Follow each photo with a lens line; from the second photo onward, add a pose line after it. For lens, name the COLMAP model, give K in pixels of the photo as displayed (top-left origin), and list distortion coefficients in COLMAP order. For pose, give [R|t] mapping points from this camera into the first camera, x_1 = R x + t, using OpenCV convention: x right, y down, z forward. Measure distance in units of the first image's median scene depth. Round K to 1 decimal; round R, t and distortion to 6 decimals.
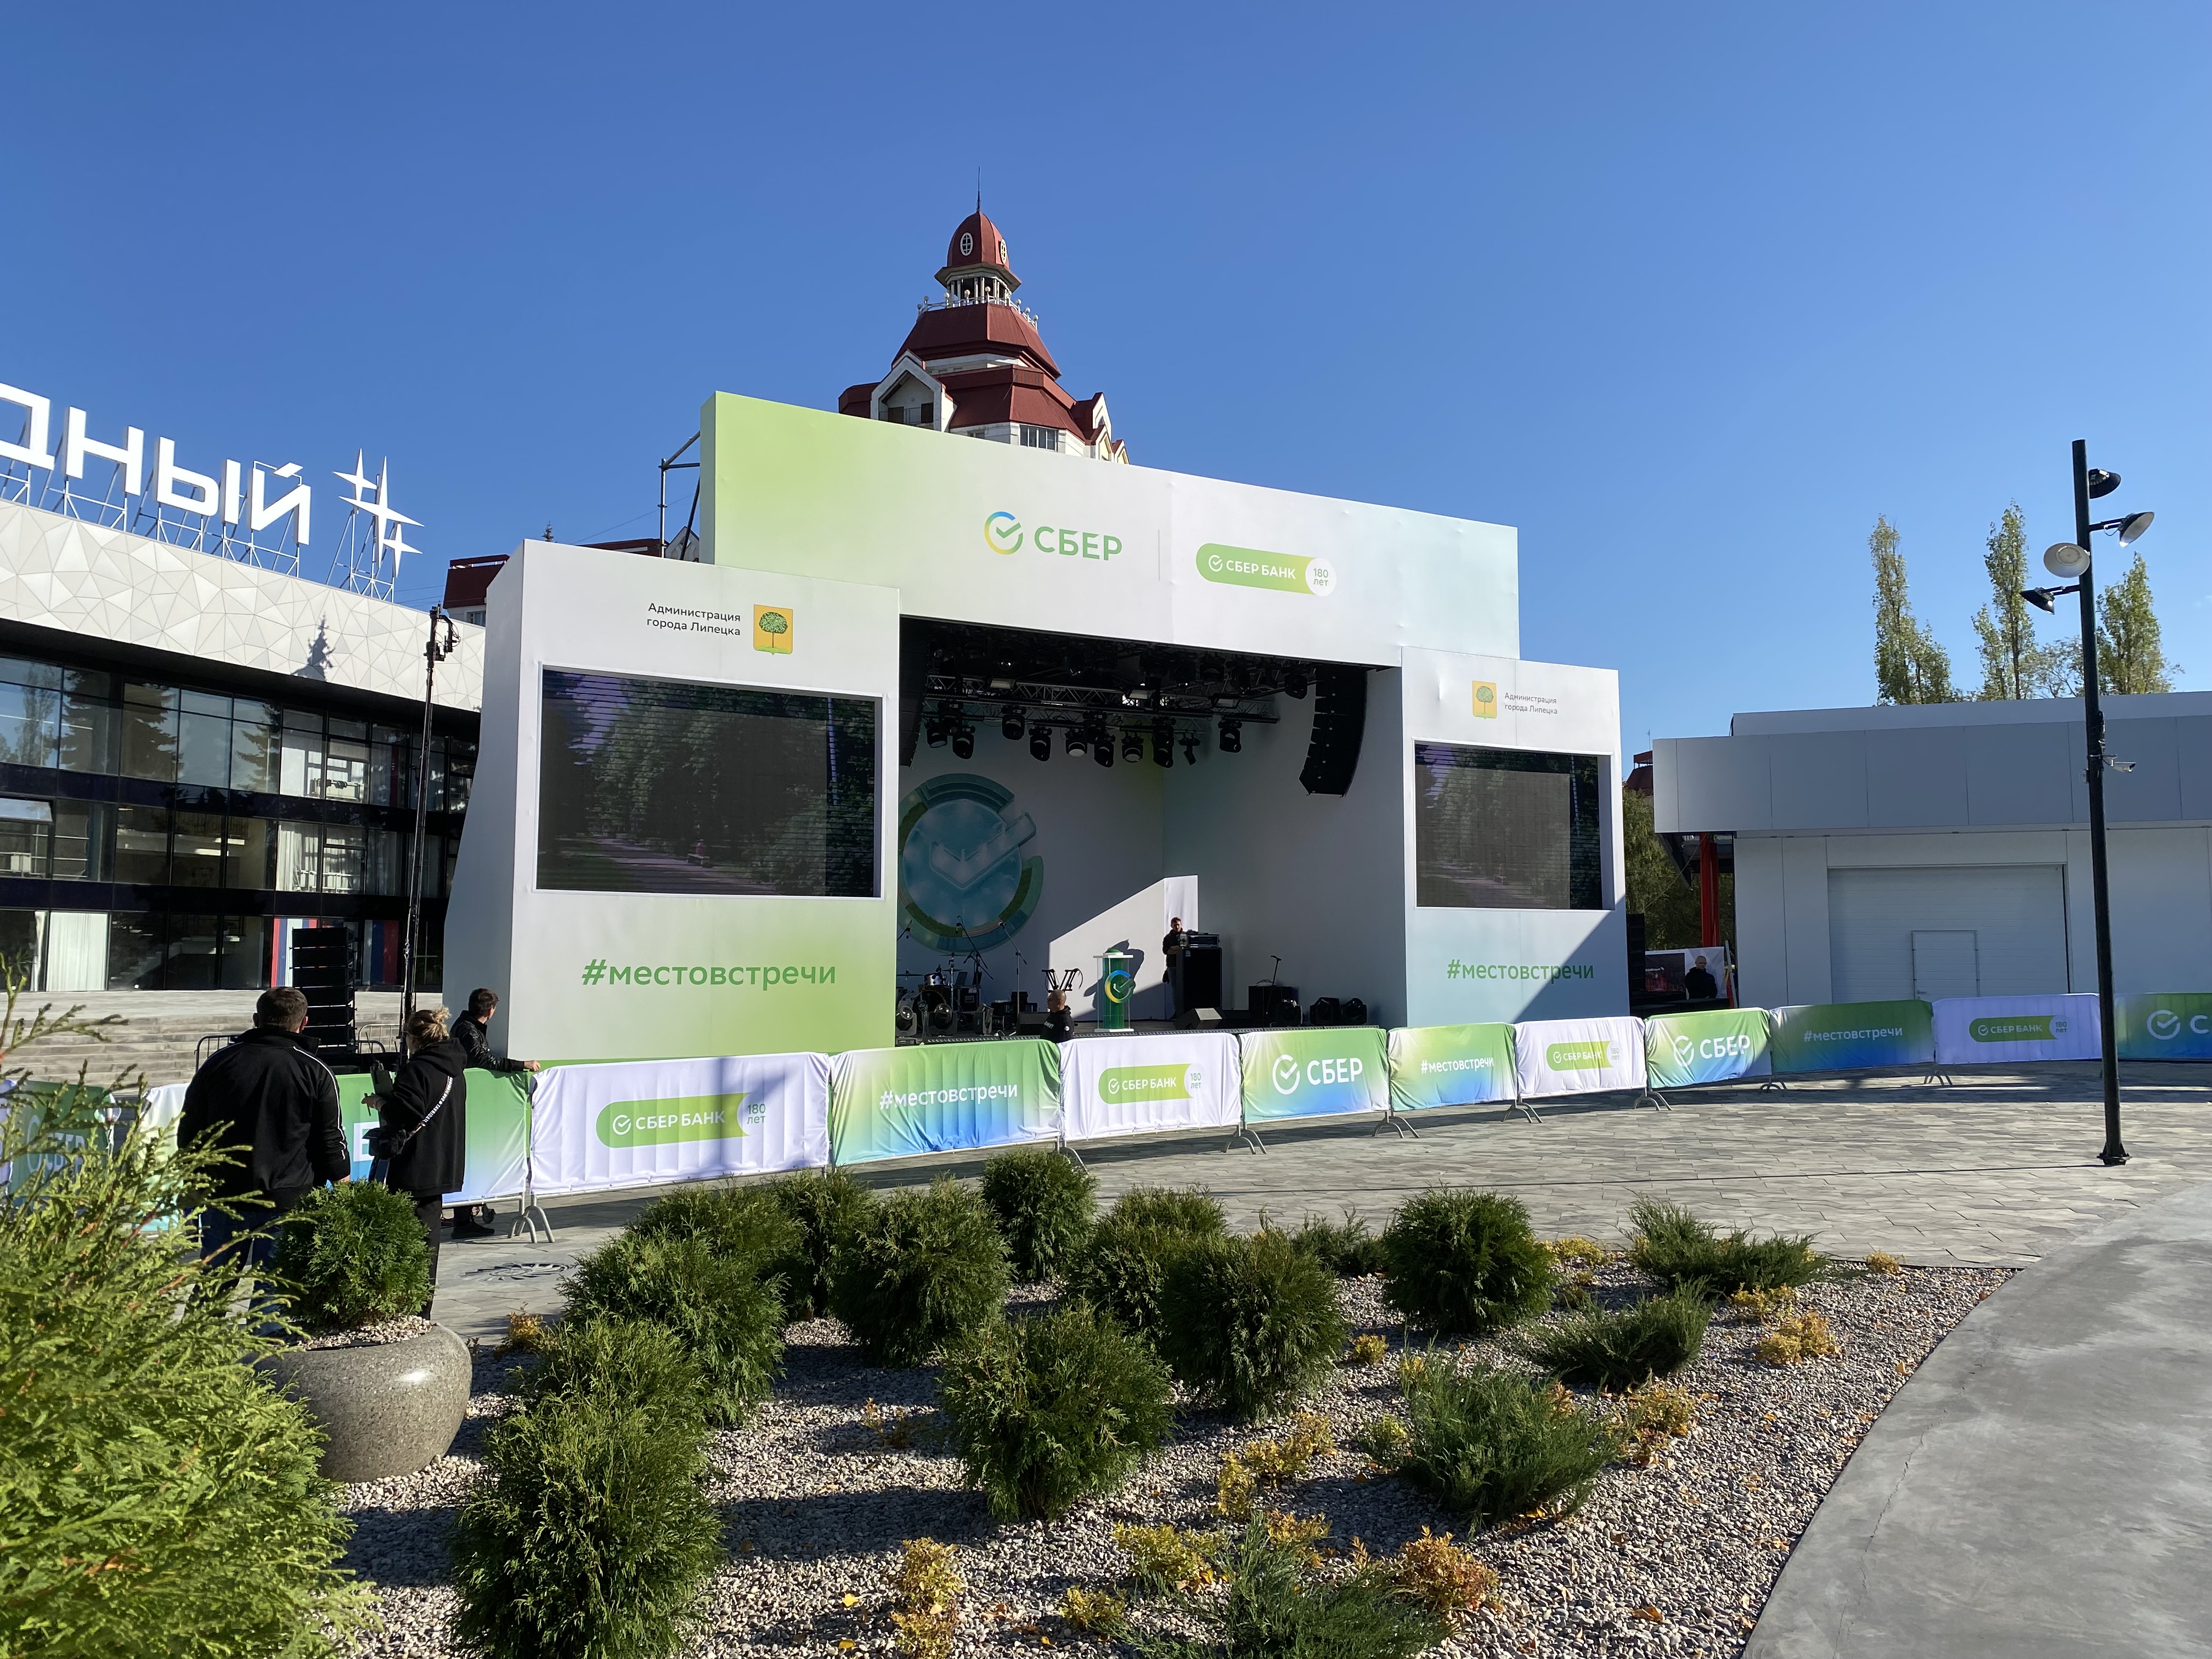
lens RADIAL K [[1622.6, 0, 1106.0], [0, 1622.6, 829.5], [0, 0, 1]] dist [0.008001, 0.000050]
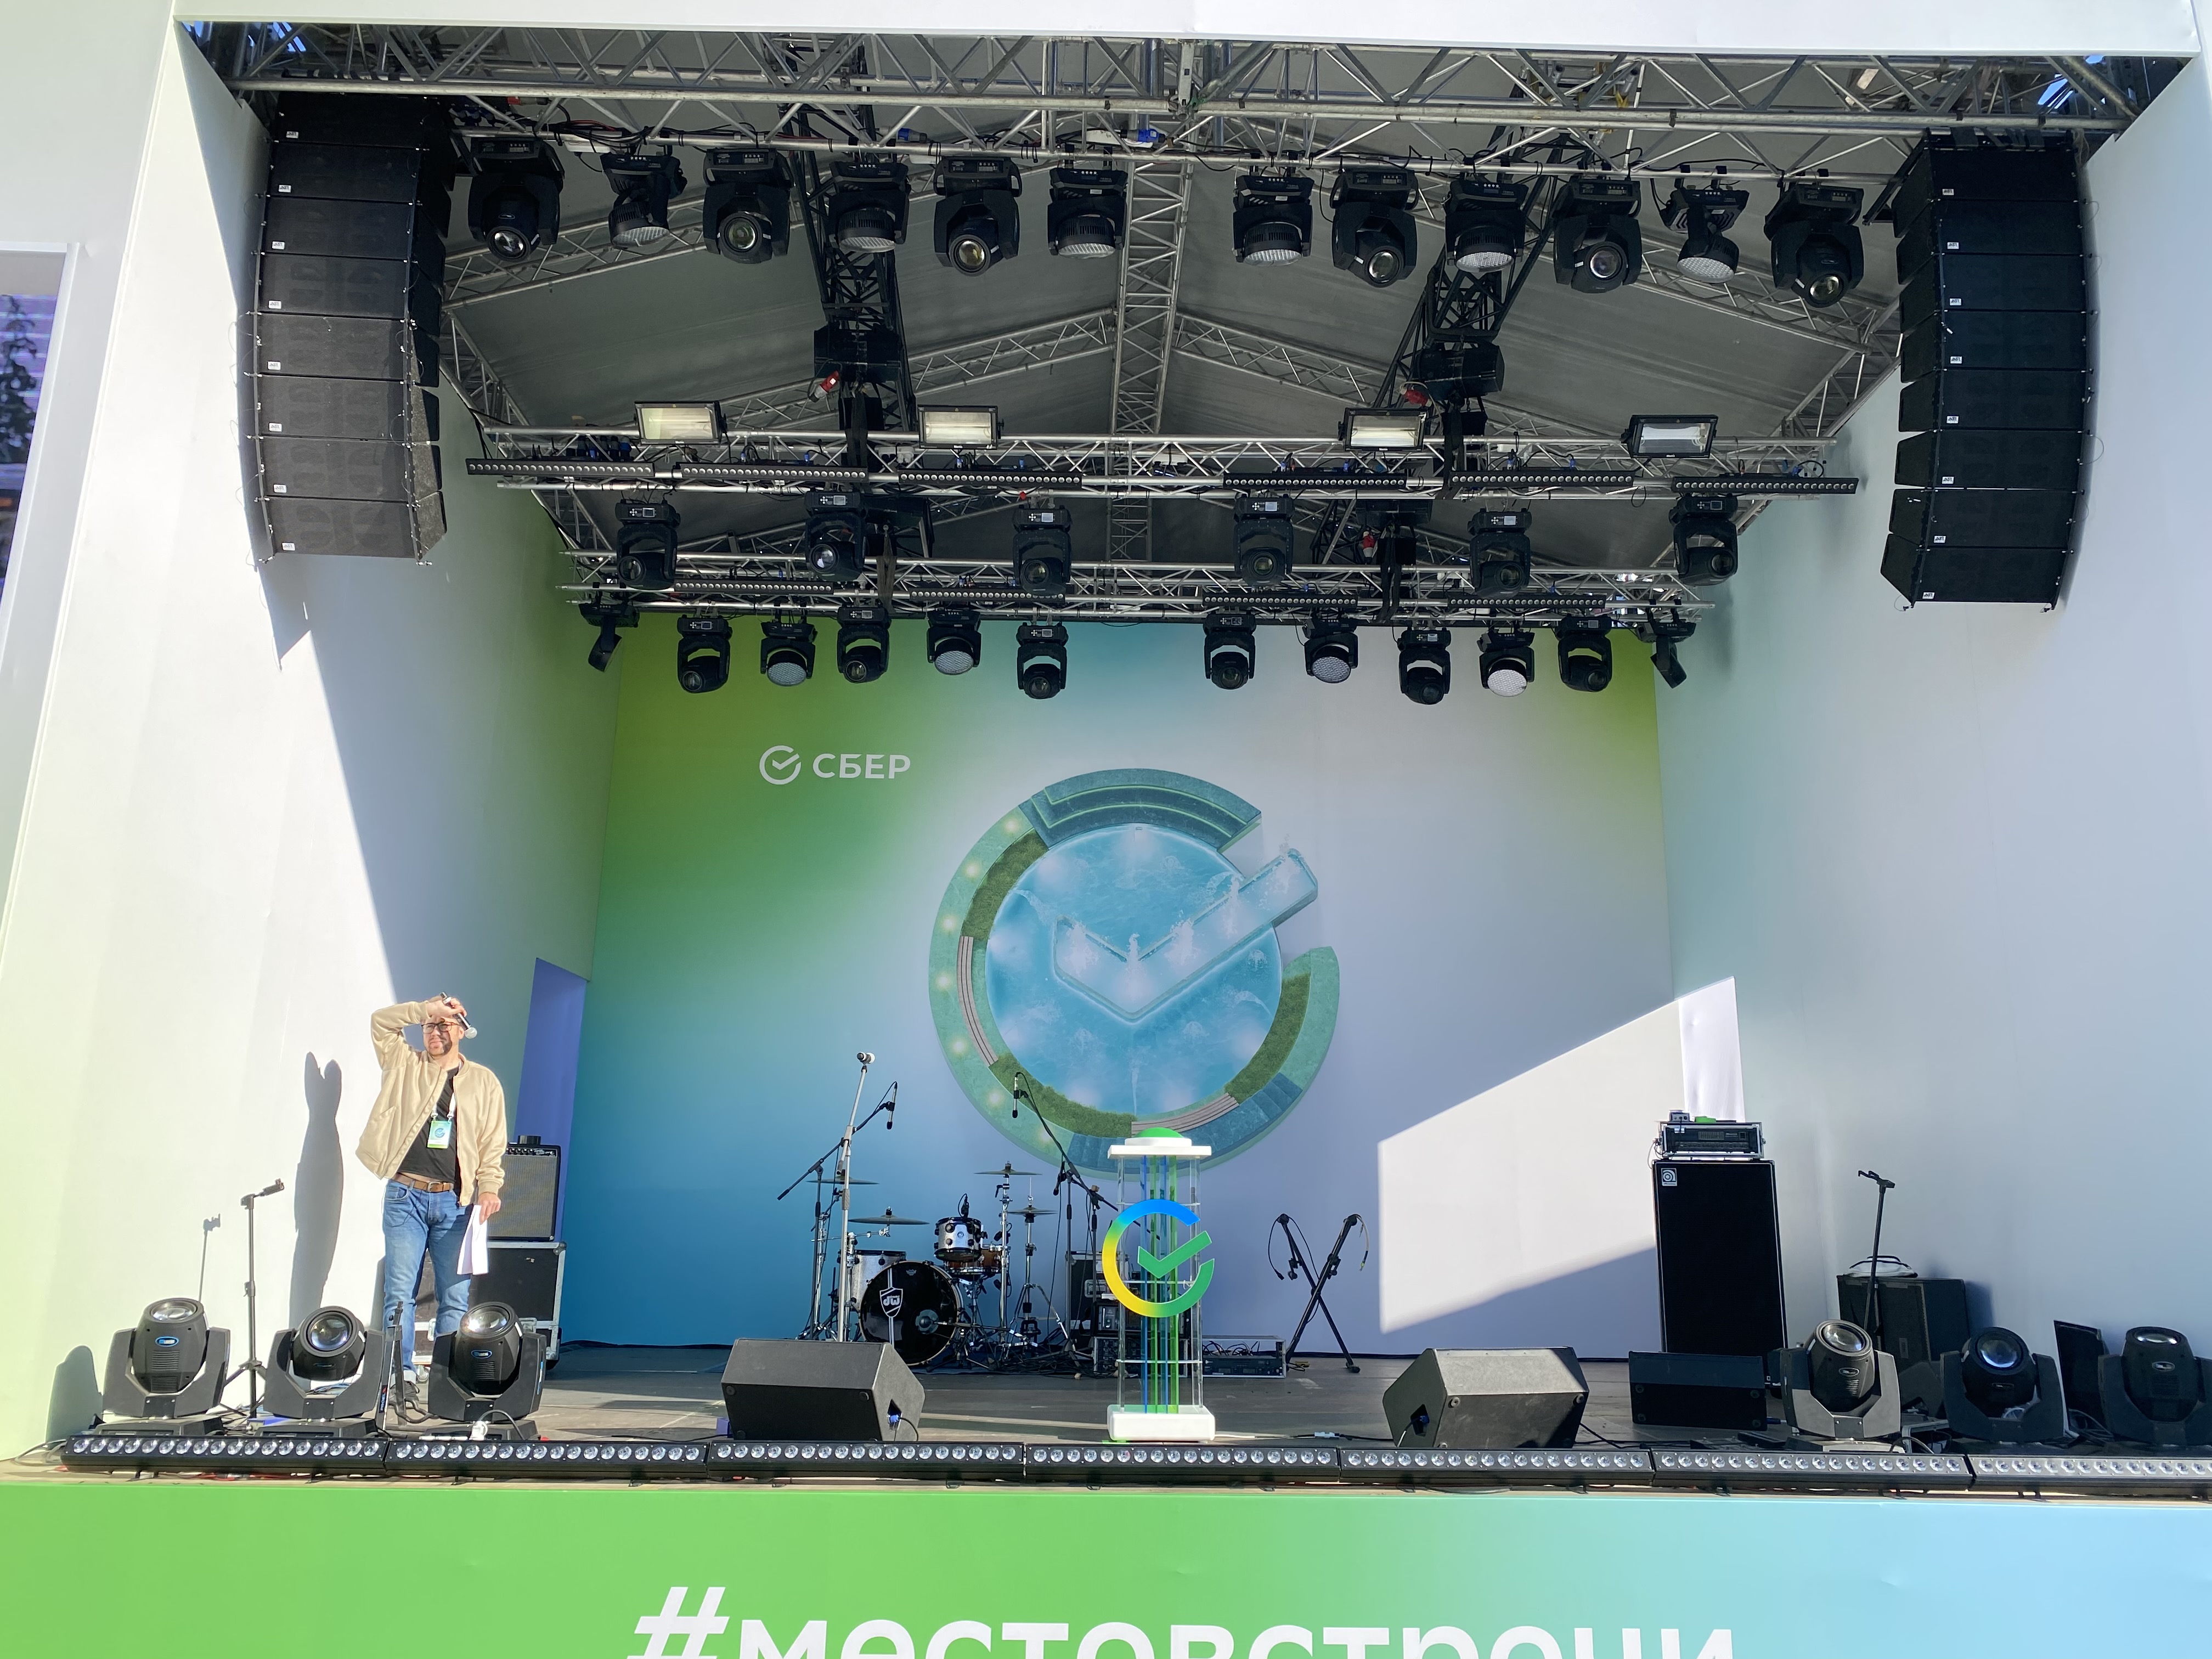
lens RADIAL K [[1622.6, 0, 1106.0], [0, 1622.6, 829.5], [0, 0, 1]] dist [0.008001, 0.000050]
pose [[0.857511, -0.105150, -0.503605, 0.130207], [0.018202, 0.984478, -0.174560, 0.060592], [0.514143, 0.140521, 0.846115, 0.613856]]
